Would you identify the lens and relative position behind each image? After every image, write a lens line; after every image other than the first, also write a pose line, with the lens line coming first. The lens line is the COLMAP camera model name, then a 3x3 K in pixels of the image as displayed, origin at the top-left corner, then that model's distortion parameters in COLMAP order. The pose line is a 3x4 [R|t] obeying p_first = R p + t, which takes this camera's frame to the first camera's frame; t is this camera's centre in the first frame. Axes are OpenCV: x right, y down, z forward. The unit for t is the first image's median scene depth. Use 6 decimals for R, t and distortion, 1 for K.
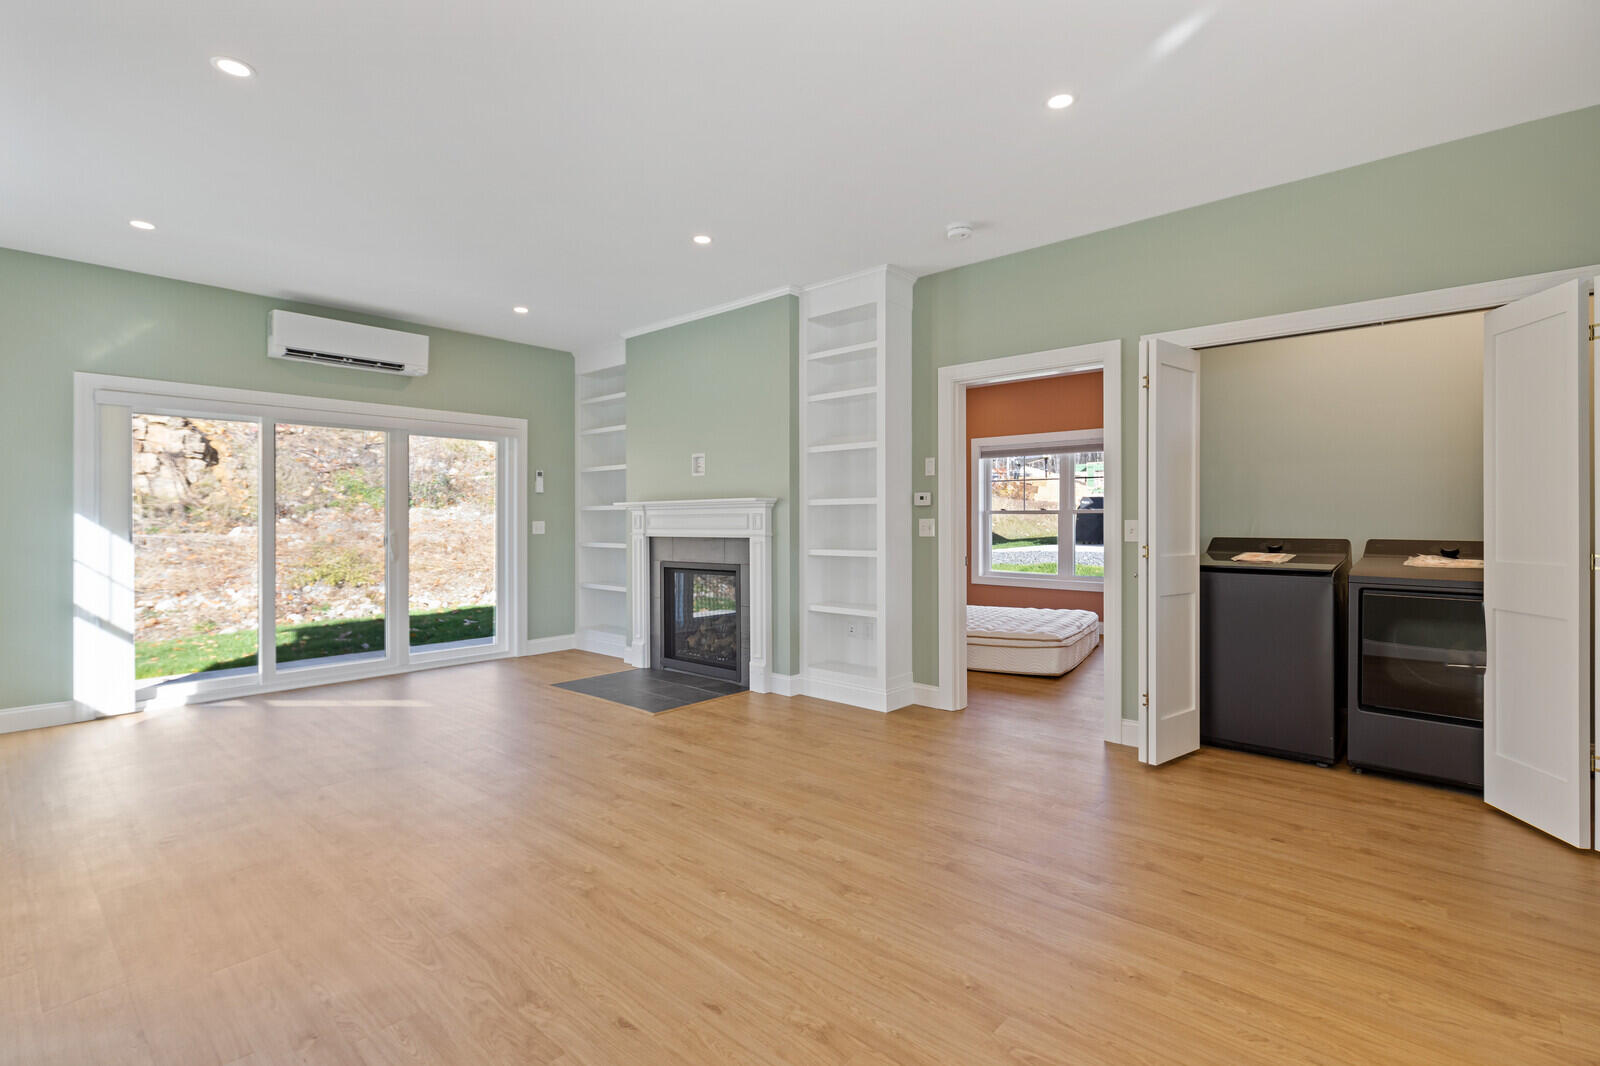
lens RADIAL K [[739.6, 0, 797.8], [0, 739.6, 522.2], [0, 0, 1]] dist [0.000482, 0.000259]
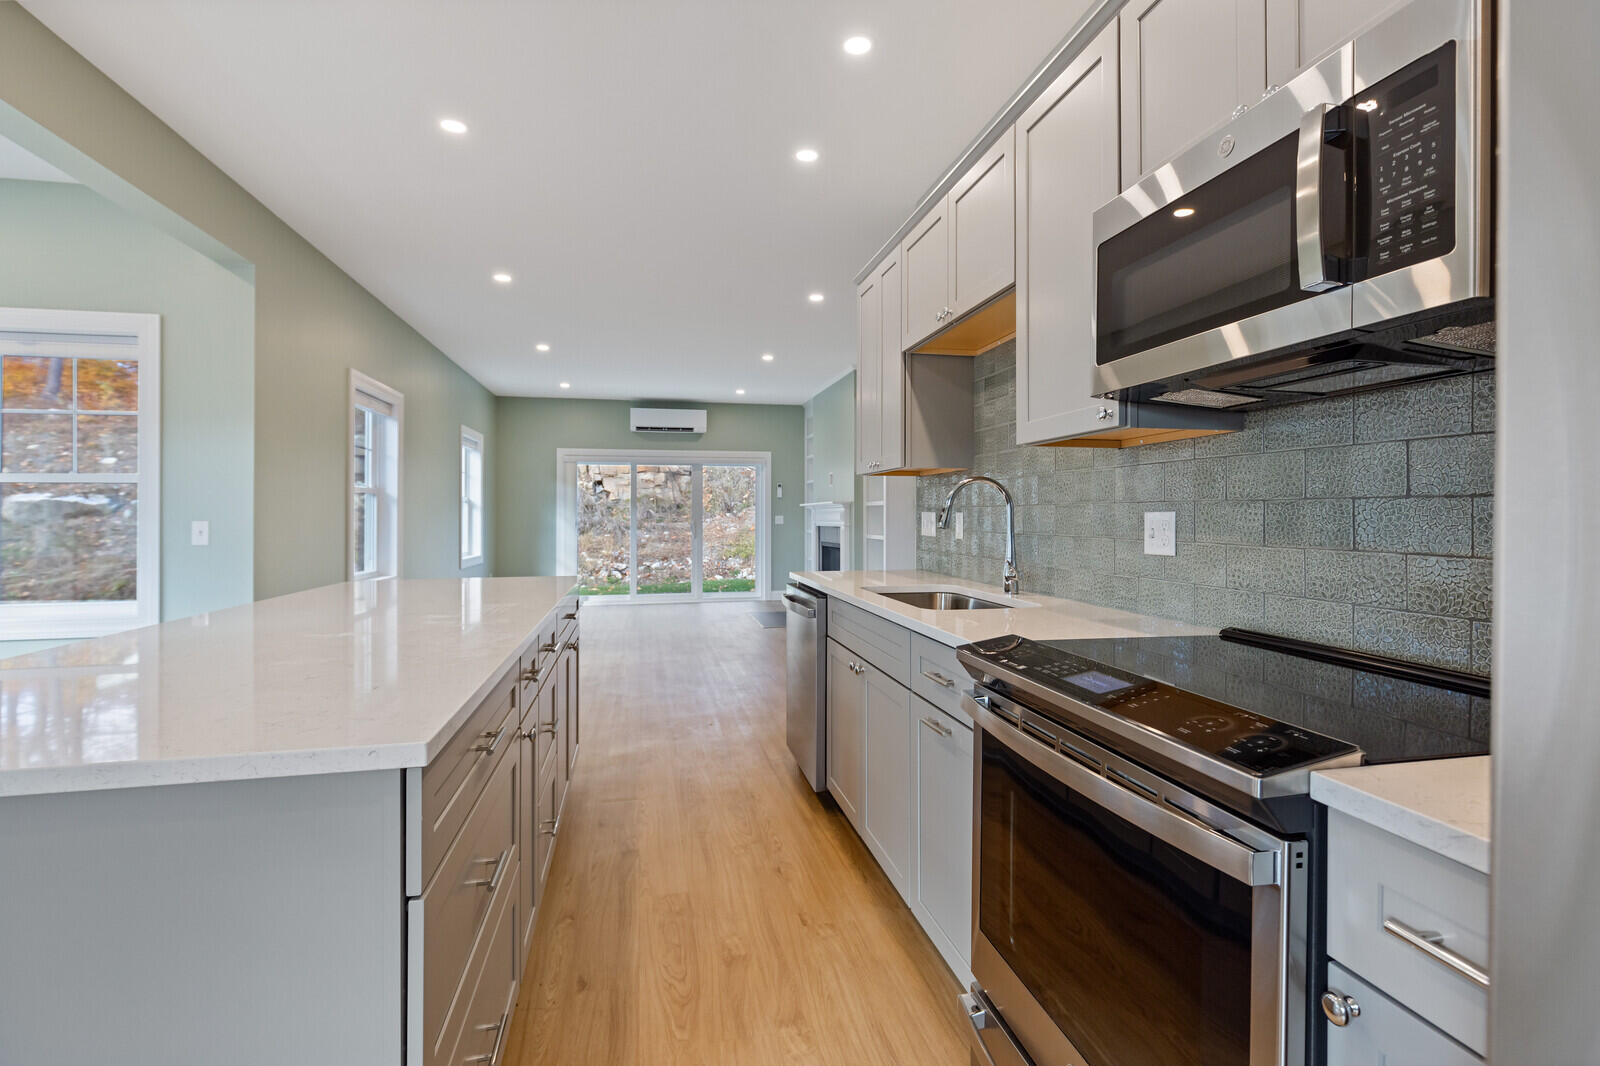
lens RADIAL K [[729.9, 0, 807.6], [0, 729.9, 514.6], [0, 0, 1]] dist [0.000577, -0.000074]
pose [[0.817587, -0.000080, -0.575806, 0.680293], [-0.000602, 0.999999, -0.000994, -0.002423], [0.575805, 0.001160, 0.817586, -0.268397]]
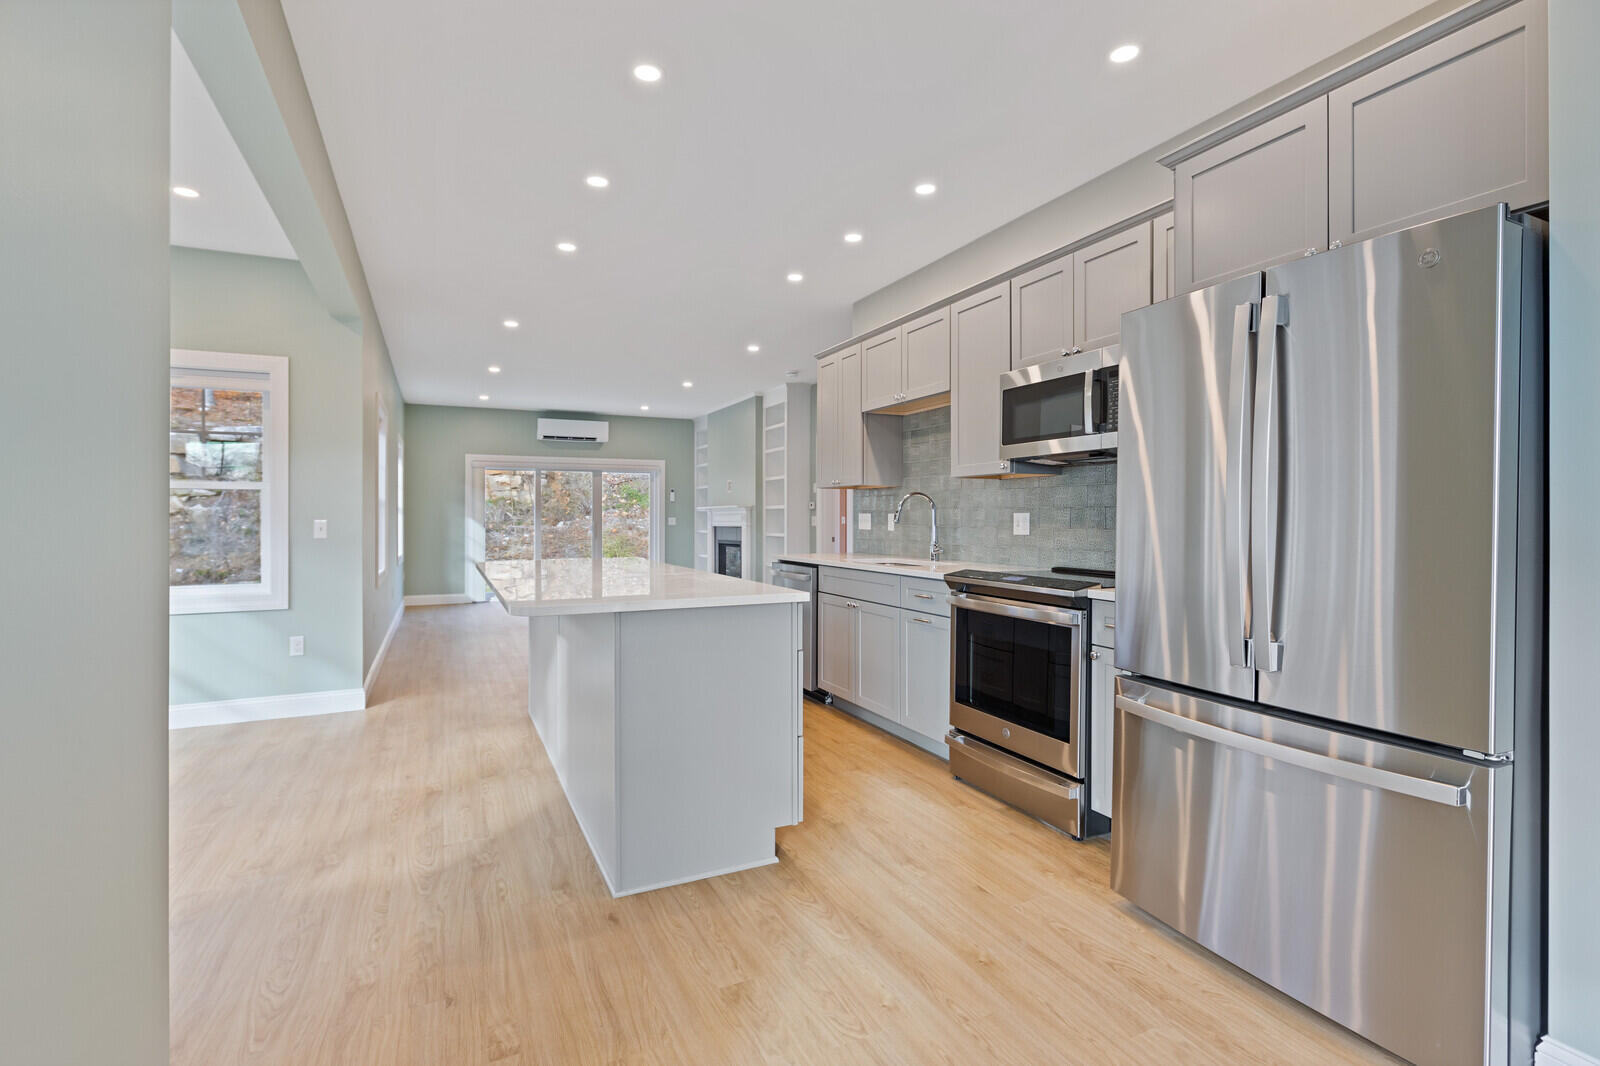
lens RADIAL K [[739.6, 0, 797.8], [0, 739.6, 522.2], [0, 0, 1]] dist [0.000482, 0.000259]
pose [[0.924898, 0.002436, -0.380207, 0.686607], [-0.000656, 0.999988, 0.004810, 0.001175], [0.380214, -0.004200, 0.924889, -0.594883]]
